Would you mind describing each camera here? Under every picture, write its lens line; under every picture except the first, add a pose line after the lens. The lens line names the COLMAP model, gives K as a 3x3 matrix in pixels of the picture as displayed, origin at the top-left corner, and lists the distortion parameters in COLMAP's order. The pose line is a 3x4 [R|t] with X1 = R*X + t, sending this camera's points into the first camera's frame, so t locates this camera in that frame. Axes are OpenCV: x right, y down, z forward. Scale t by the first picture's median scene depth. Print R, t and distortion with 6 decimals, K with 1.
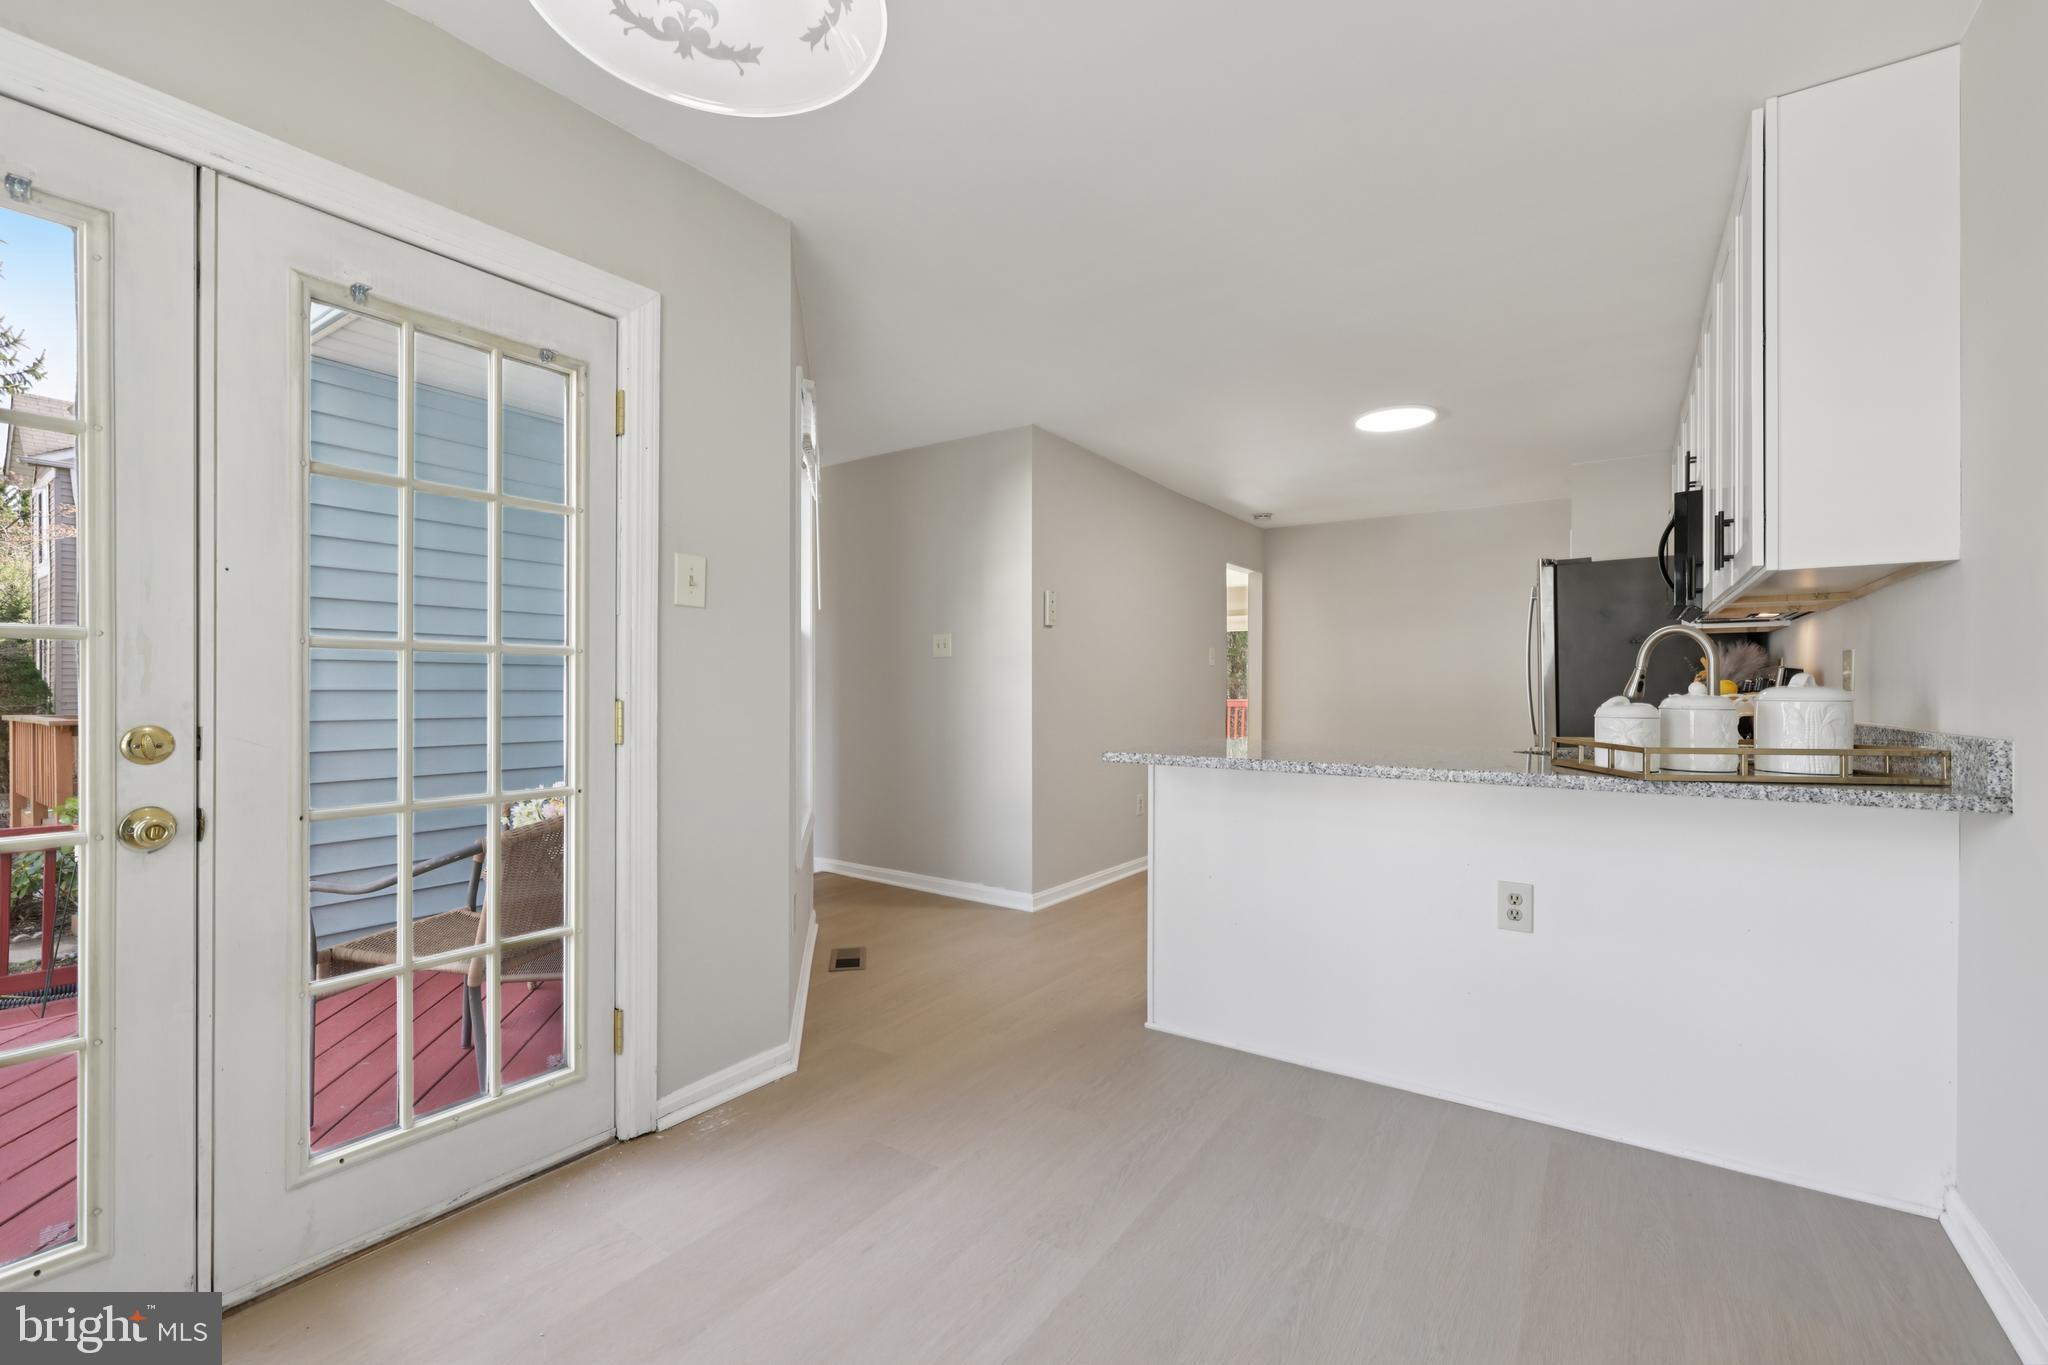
lens RADIAL K [[867.9, 0, 1013.7], [0, 867.9, 689.1], [0, 0, 1]] dist [0.000008, -0.000065]
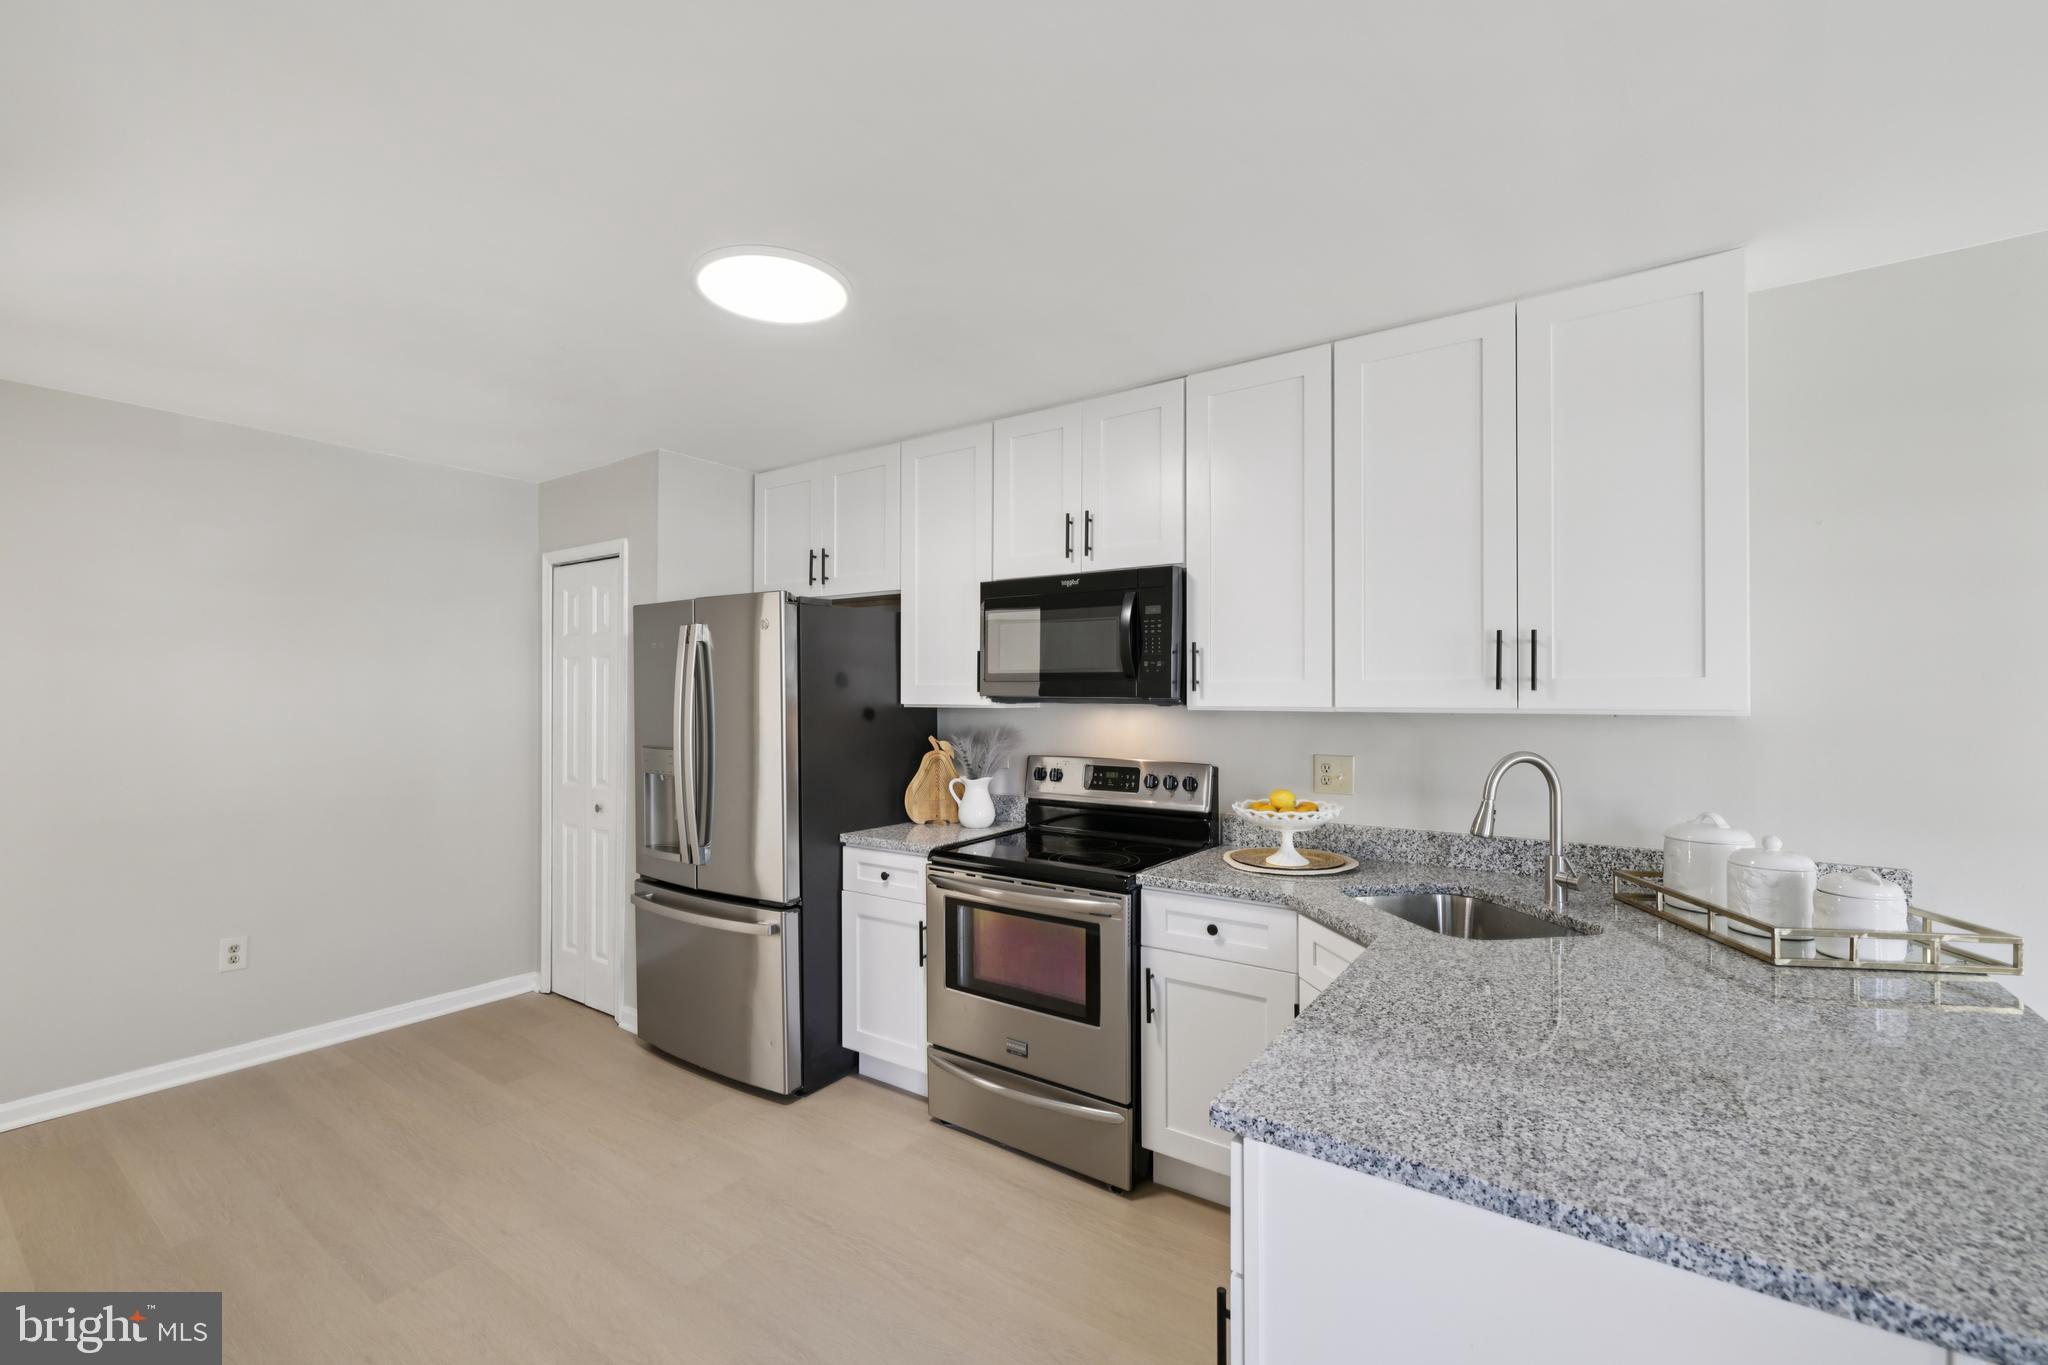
lens RADIAL K [[867.9, 0, 1031.6], [0, 867.9, 688.8], [0, 0, 1]] dist [0.000008, -0.000065]
pose [[0.011528, 0.006360, 0.999913, -0.126011], [-0.001799, 0.999978, -0.006340, -0.140775], [-0.999932, -0.001725, 0.011539, 1.592228]]
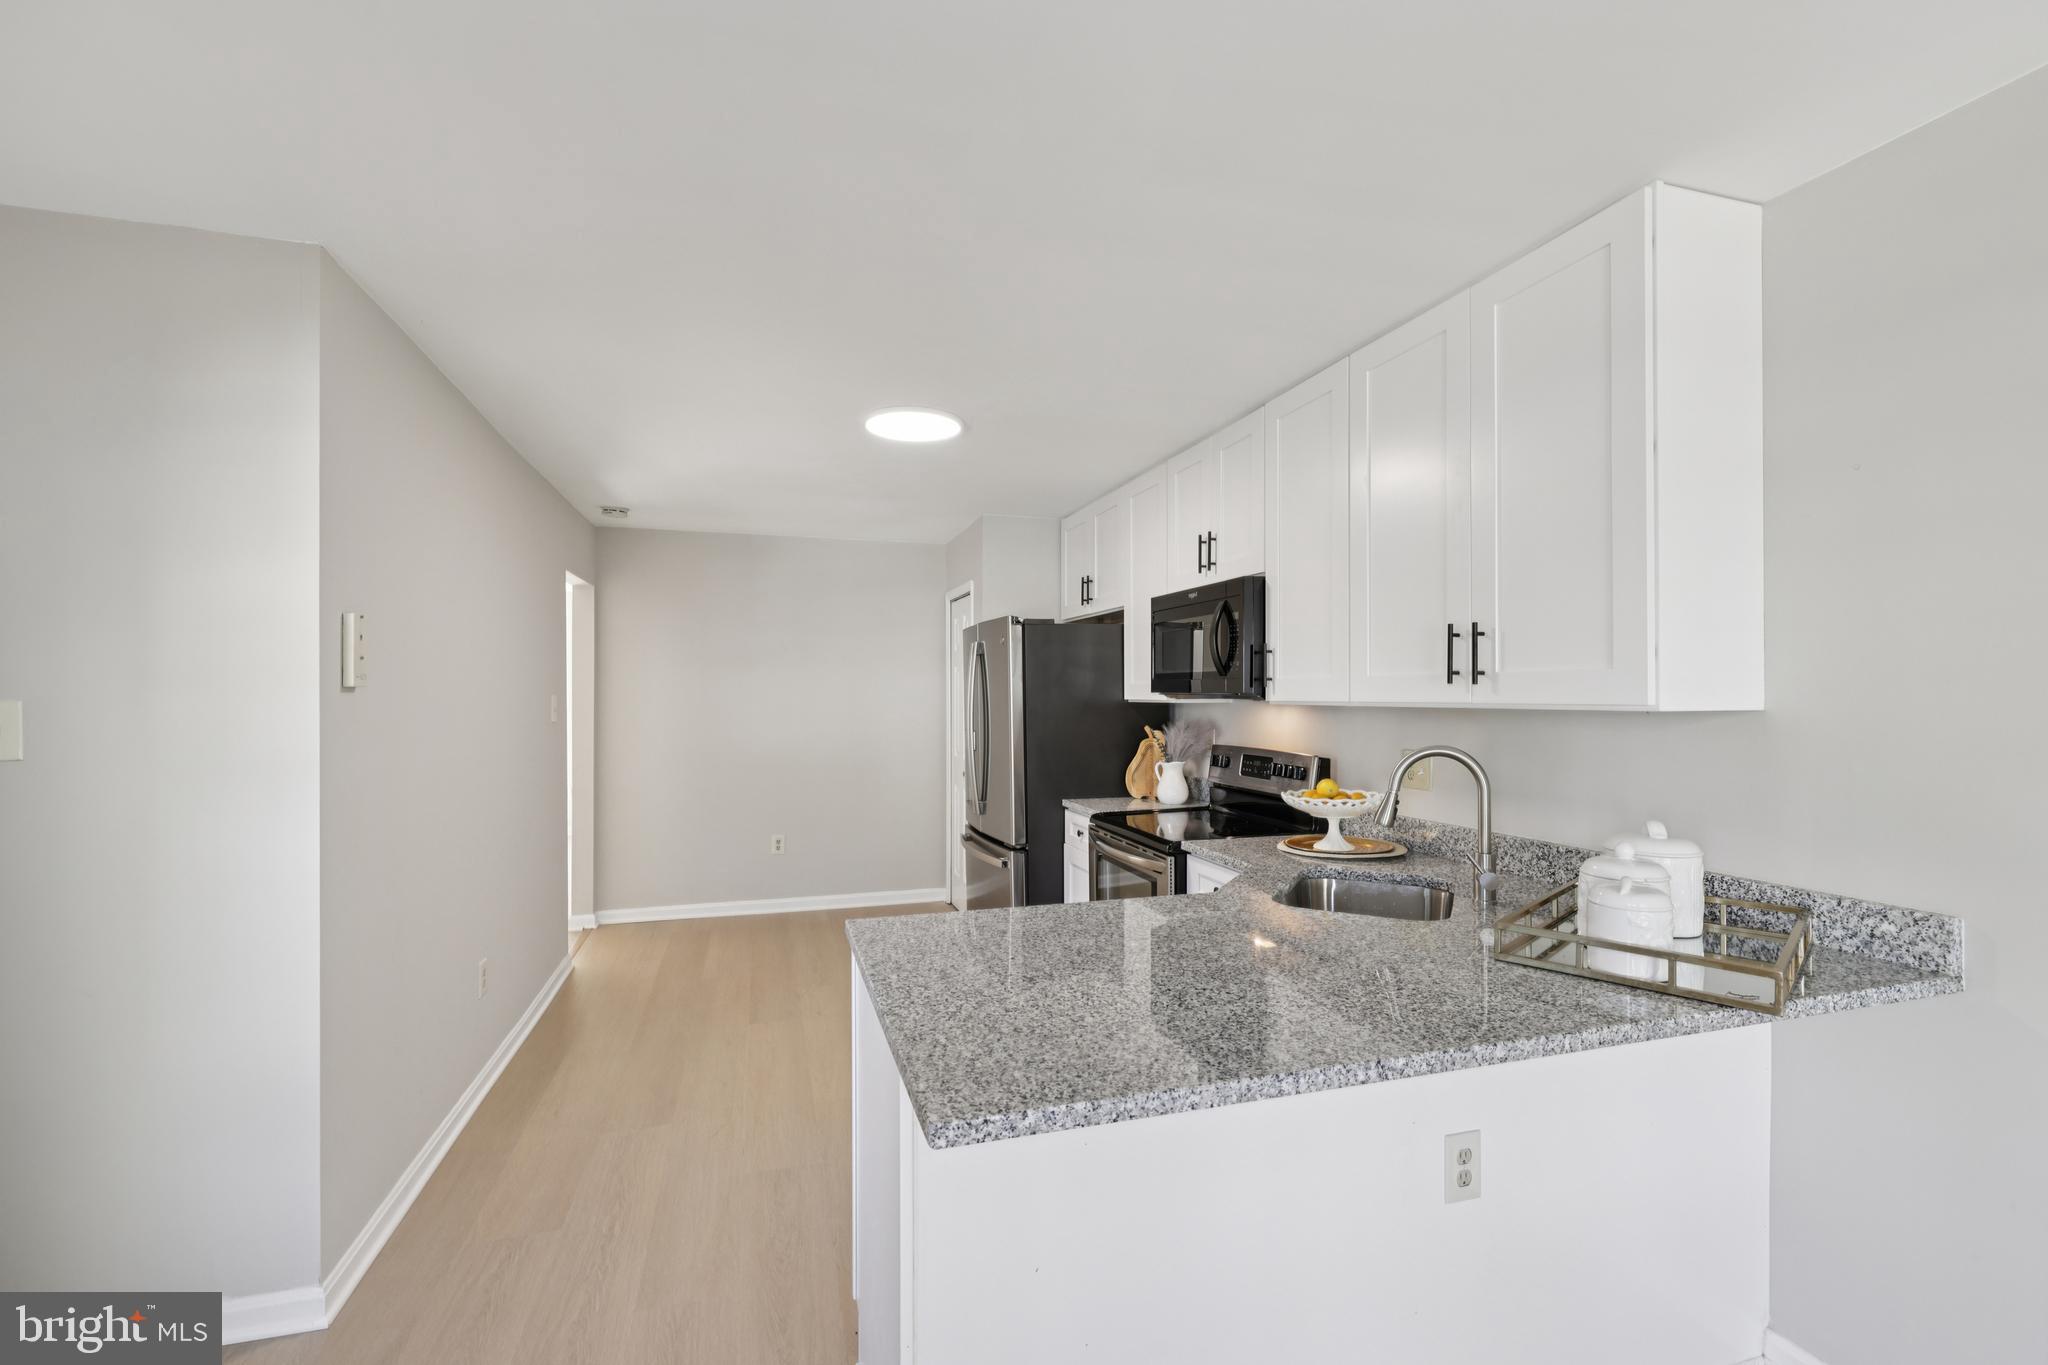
lens RADIAL K [[867.9, 0, 1020.1], [0, 867.9, 692.9], [0, 0, 1]] dist [0.000008, -0.000065]
pose [[0.622050, -0.001028, 0.782977, -0.203532], [0.001705, 0.999999, -0.000042, -0.137595], [-0.782975, 0.001362, 0.622051, 0.842591]]
